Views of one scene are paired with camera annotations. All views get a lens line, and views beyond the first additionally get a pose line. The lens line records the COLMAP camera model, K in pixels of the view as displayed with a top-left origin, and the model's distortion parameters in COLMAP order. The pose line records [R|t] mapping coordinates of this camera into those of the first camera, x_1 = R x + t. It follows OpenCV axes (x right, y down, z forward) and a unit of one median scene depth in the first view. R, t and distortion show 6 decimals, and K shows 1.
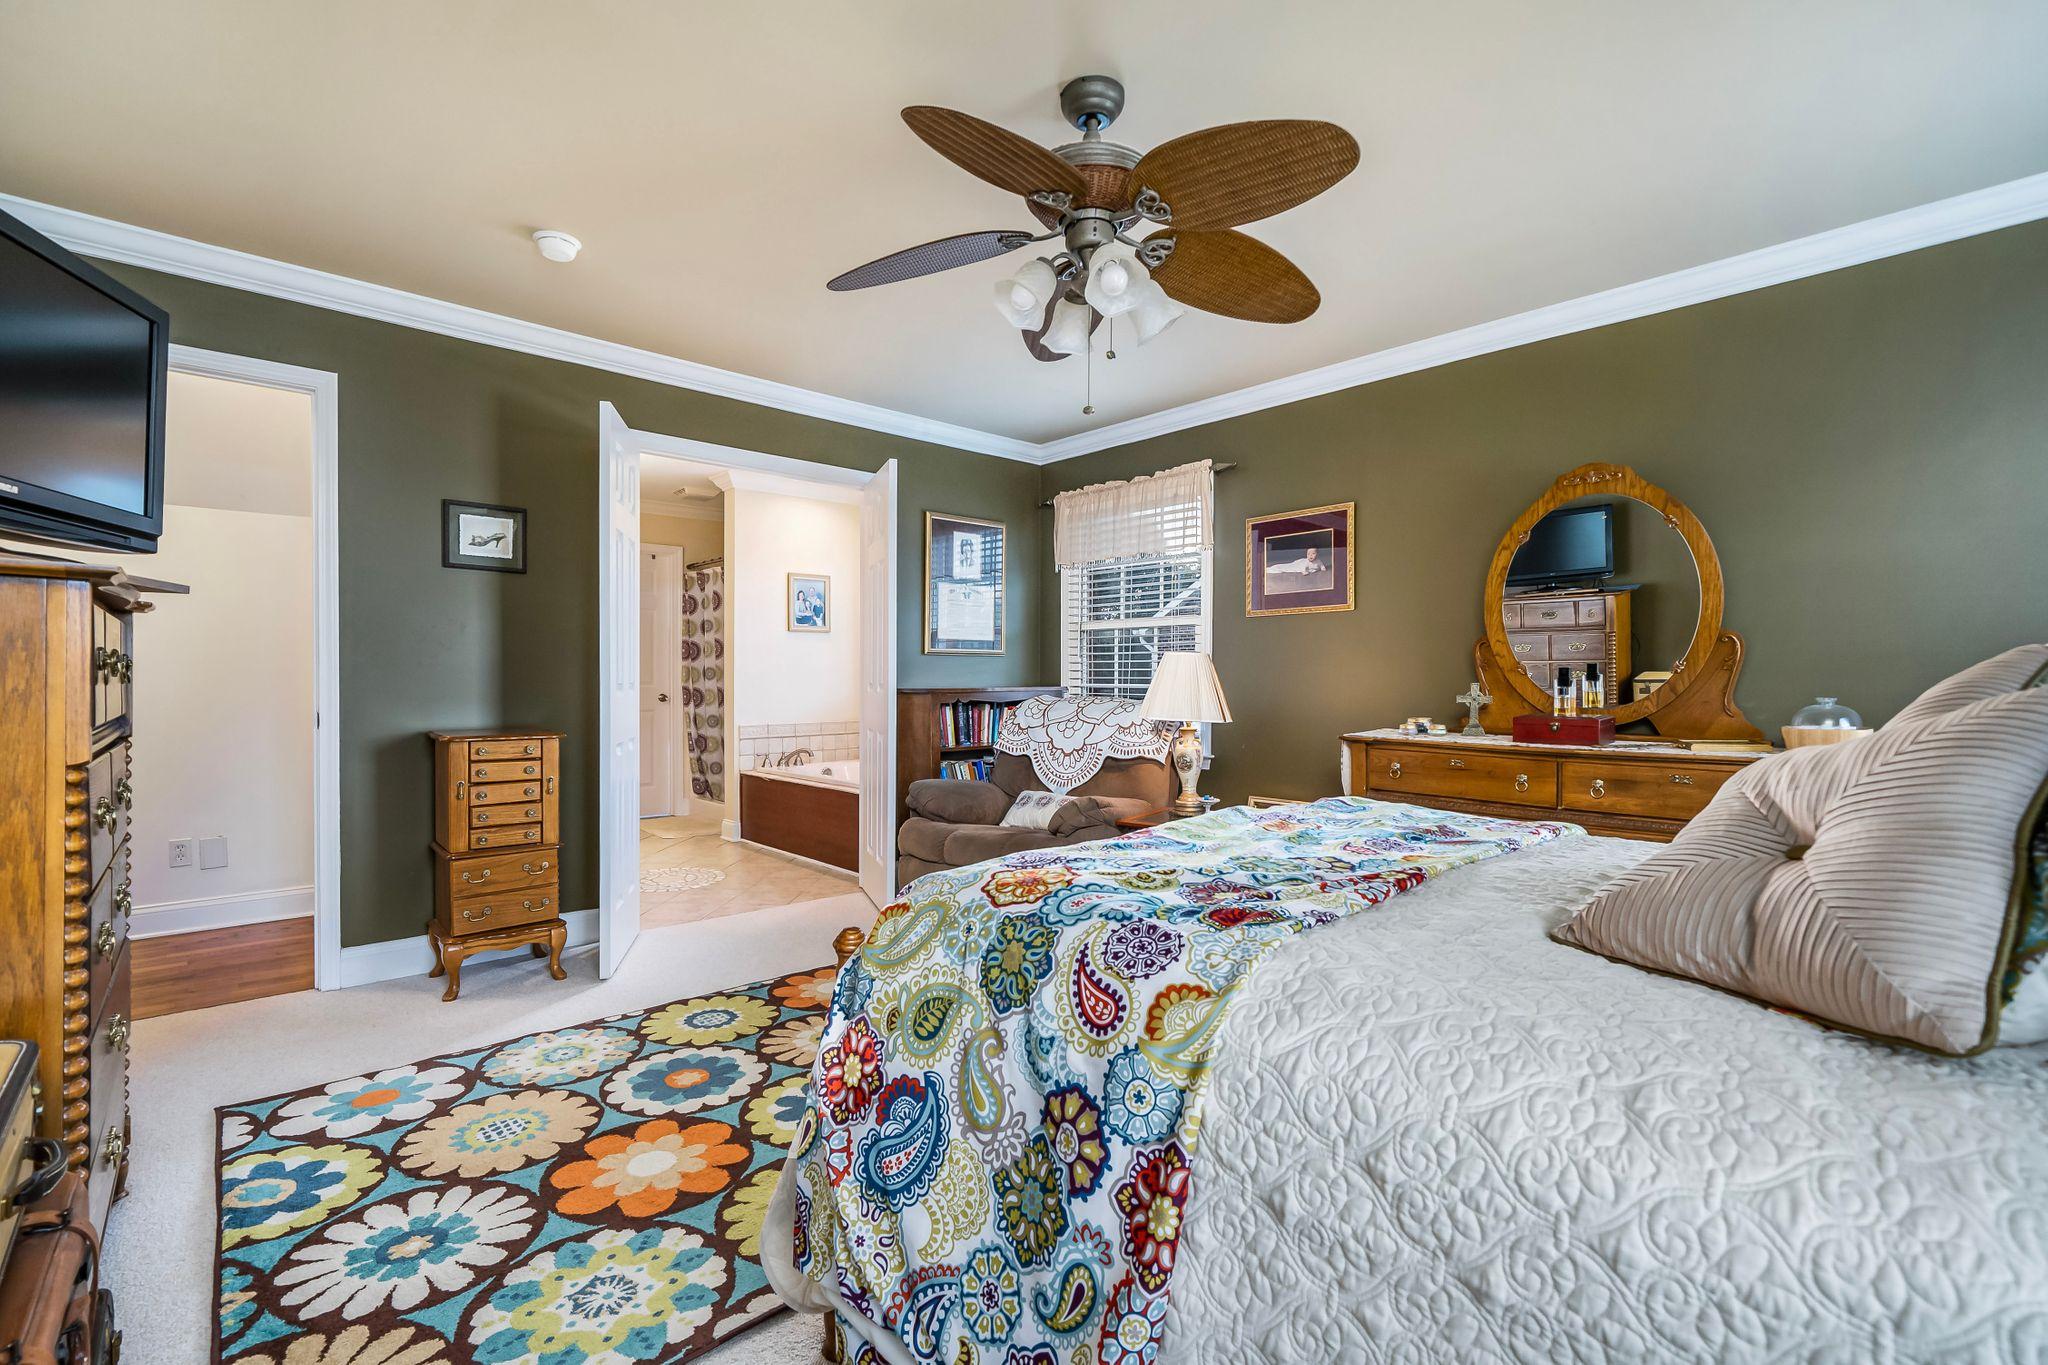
lens RADIAL K [[914.0, 0, 1023.3], [0, 914.0, 686.1], [0, 0, 1]] dist [0.001855, -0.000166]
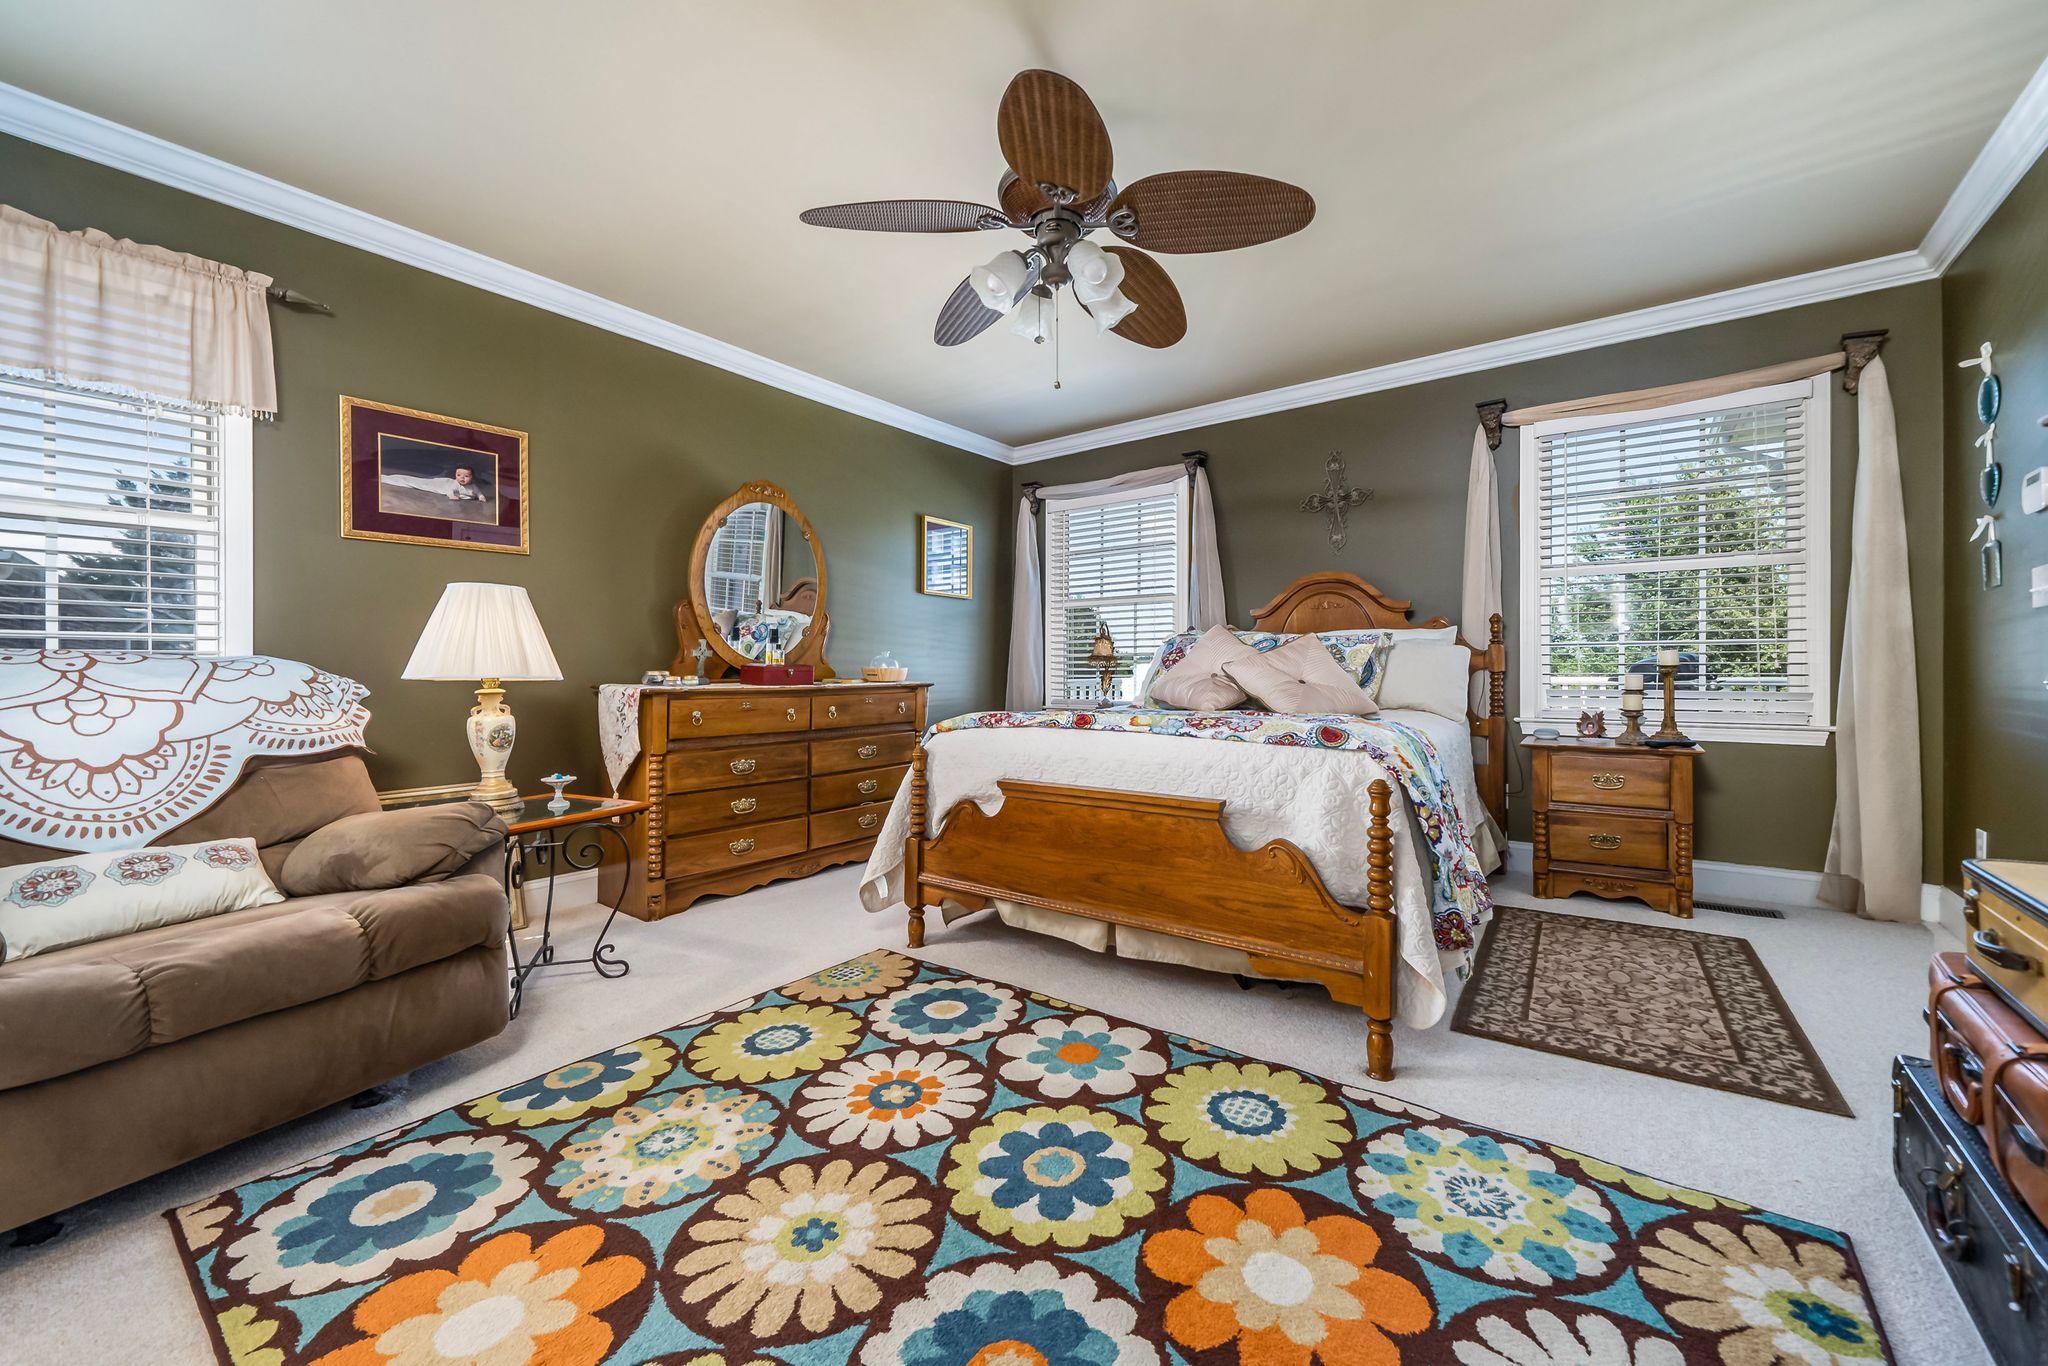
lens RADIAL K [[797.3, 0, 1024.4], [0, 797.3, 669.5], [0, 0, 1]] dist [-0.002154, -0.000189]
pose [[-0.197988, -0.003612, 0.980198, -1.093938], [0.004407, 0.999980, 0.004575, 0.058757], [-0.980194, 0.005226, -0.197968, 1.484719]]
